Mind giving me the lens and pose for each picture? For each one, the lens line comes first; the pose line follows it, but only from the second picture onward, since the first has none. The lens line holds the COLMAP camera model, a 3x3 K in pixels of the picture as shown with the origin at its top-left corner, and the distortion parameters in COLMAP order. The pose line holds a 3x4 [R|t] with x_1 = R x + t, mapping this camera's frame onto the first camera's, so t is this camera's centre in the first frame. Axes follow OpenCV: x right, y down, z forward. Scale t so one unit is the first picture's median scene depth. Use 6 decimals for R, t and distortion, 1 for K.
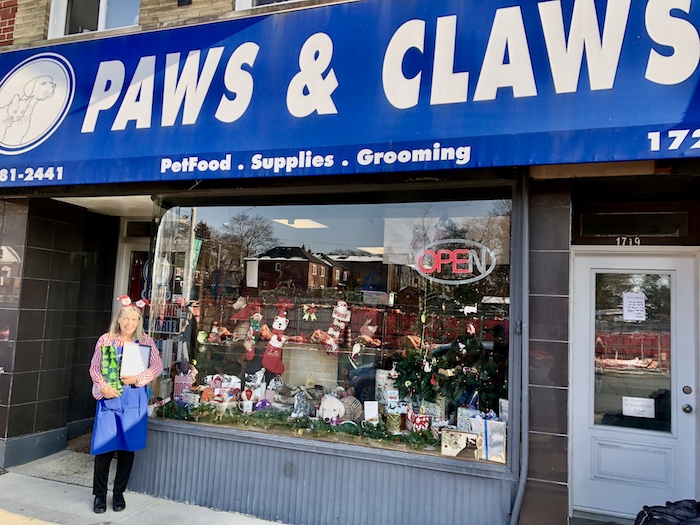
lens RADIAL K [[630.0, 0, 347.5], [0, 630.0, 233.9], [0, 0, 1]] dist [0.068635, -0.004341]
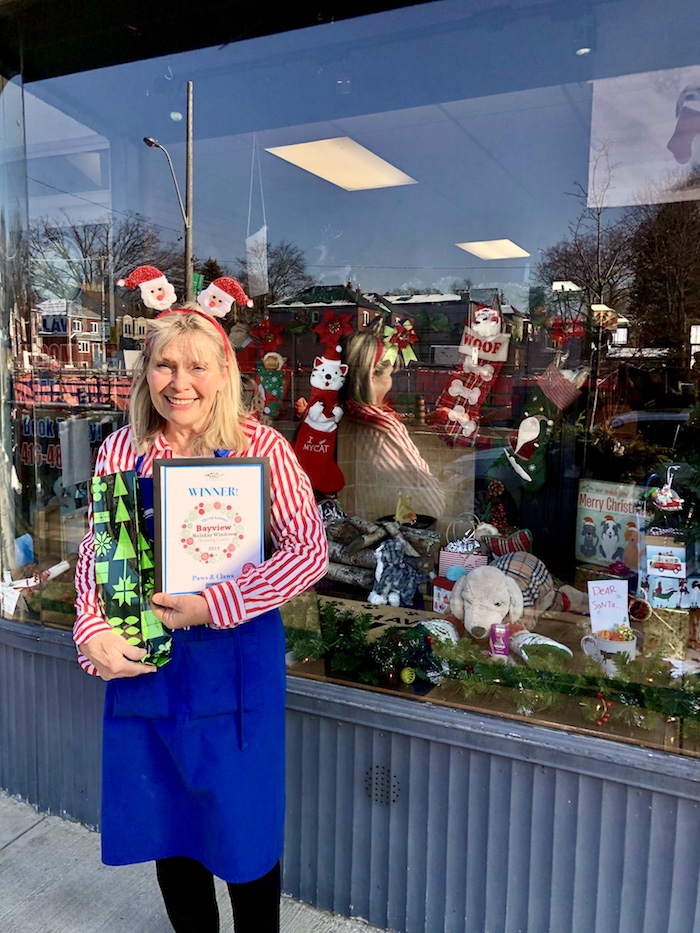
lens RADIAL K [[773.6, 0, 350.0], [0, 773.6, 466.5], [0, 0, 1]] dist [0.168567, -0.000011]
pose [[0.997160, -0.024714, -0.071144, -0.060462], [0.040519, 0.972310, 0.230157, 0.087459], [0.063486, -0.232386, 0.970550, 0.514767]]
